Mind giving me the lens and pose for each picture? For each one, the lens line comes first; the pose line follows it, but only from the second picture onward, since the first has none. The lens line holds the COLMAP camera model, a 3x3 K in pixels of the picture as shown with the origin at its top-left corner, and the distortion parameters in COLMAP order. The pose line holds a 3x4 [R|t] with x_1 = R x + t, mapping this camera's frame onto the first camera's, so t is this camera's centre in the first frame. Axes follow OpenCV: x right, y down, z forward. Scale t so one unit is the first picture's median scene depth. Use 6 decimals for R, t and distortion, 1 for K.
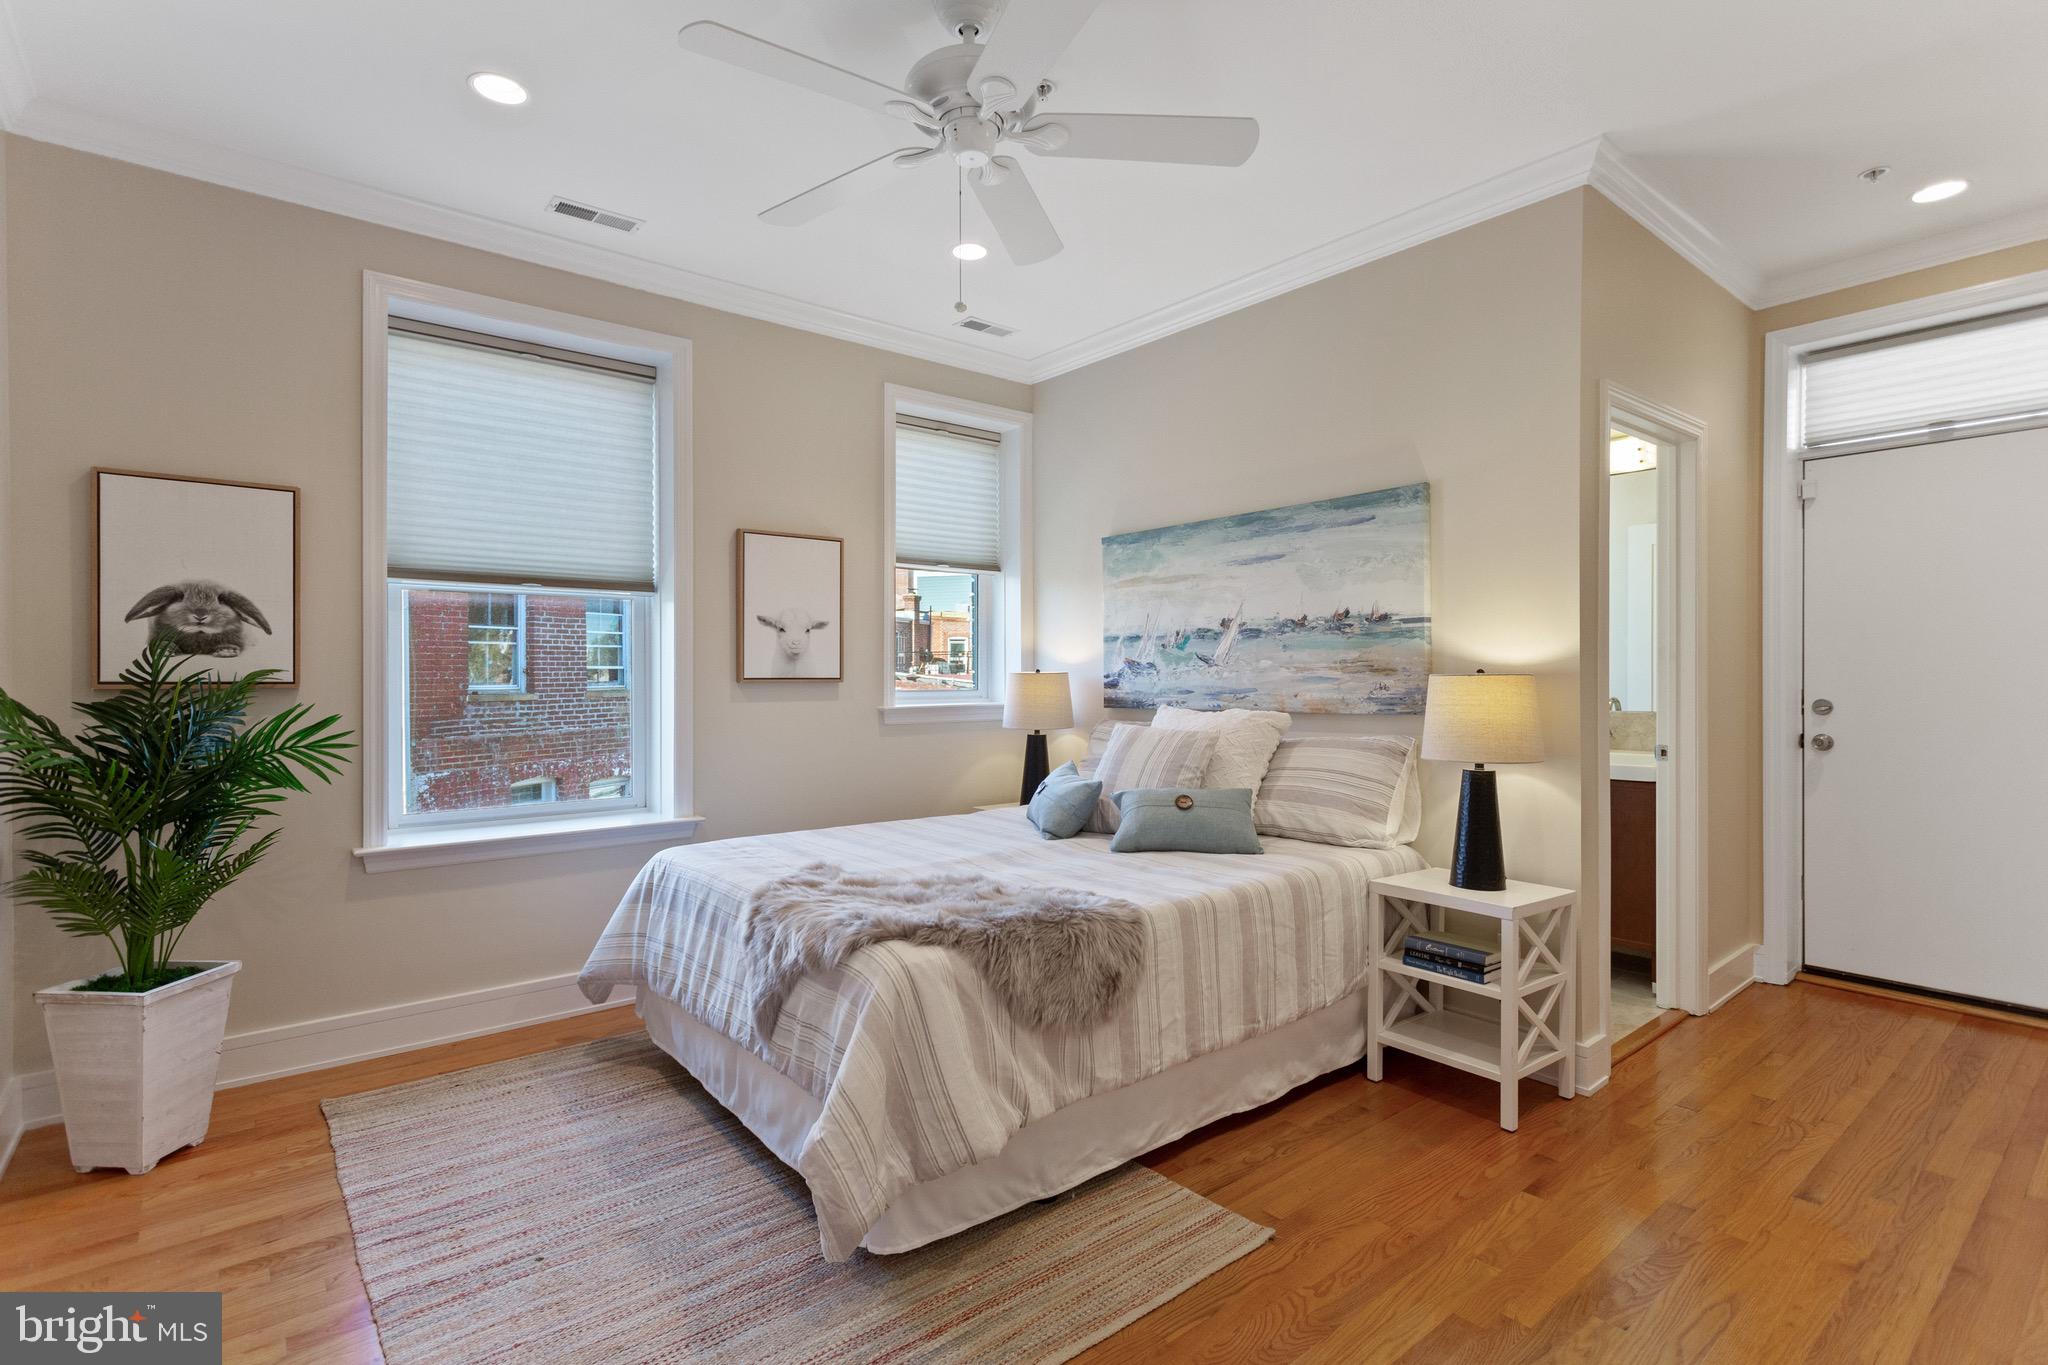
lens RADIAL K [[973.3, 0, 1013.8], [0, 973.3, 681.8], [0, 0, 1]] dist [0.002691, 0.002924]
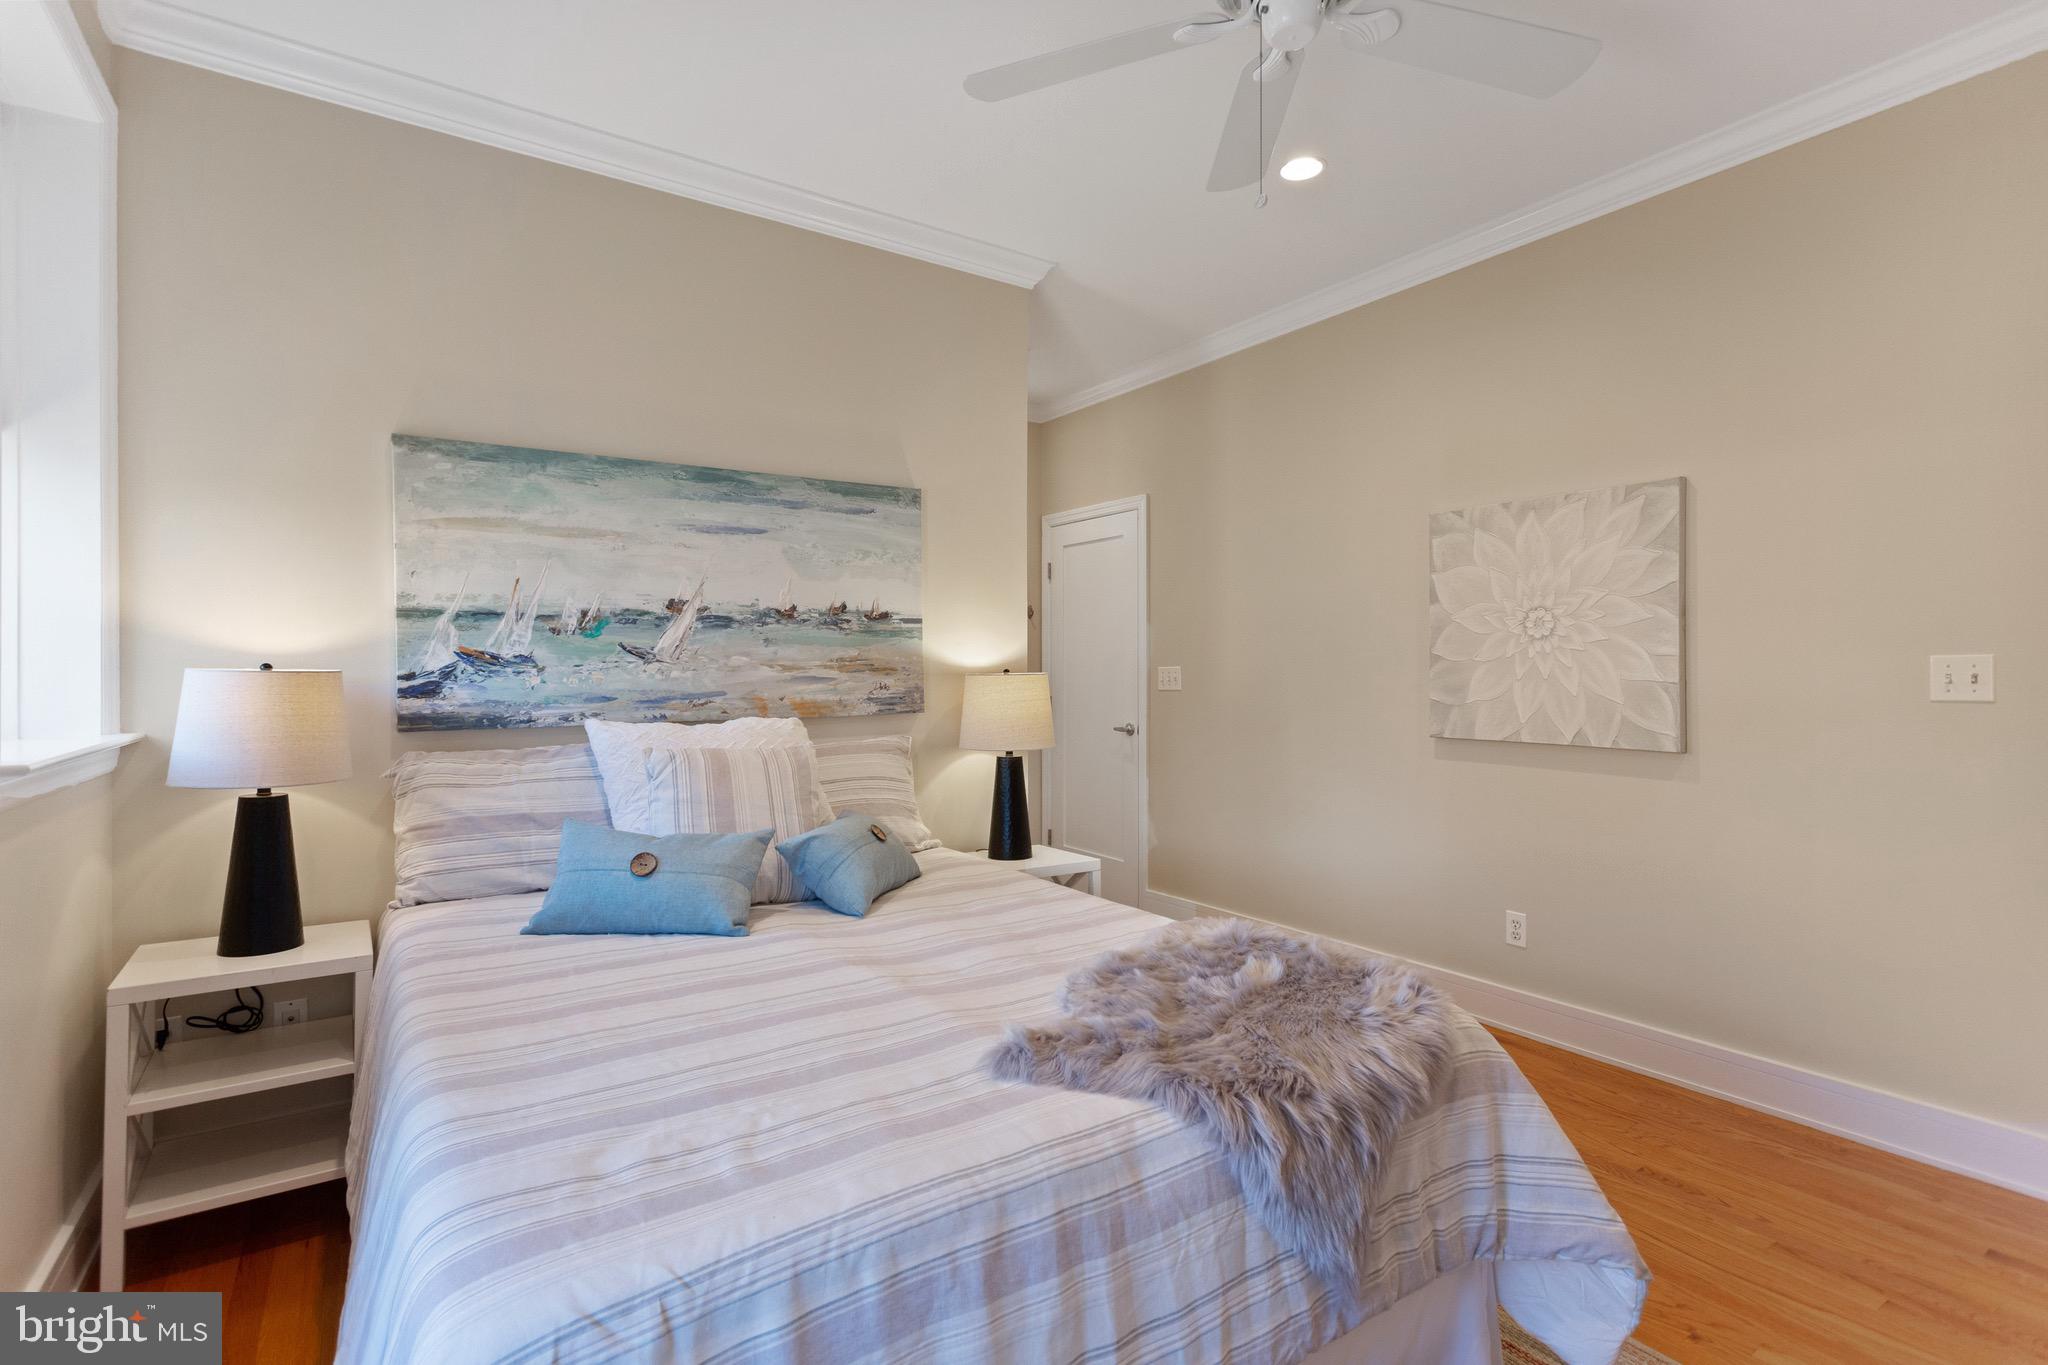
lens RADIAL K [[973.3, 0, 1003.3], [0, 973.3, 679.4], [0, 0, 1]] dist [0.002691, 0.002924]
pose [[0.107059, -0.004484, 0.994243, -0.537891], [0.008297, 0.999959, 0.003616, -0.004078], [-0.994218, 0.007862, 0.107092, 0.718027]]
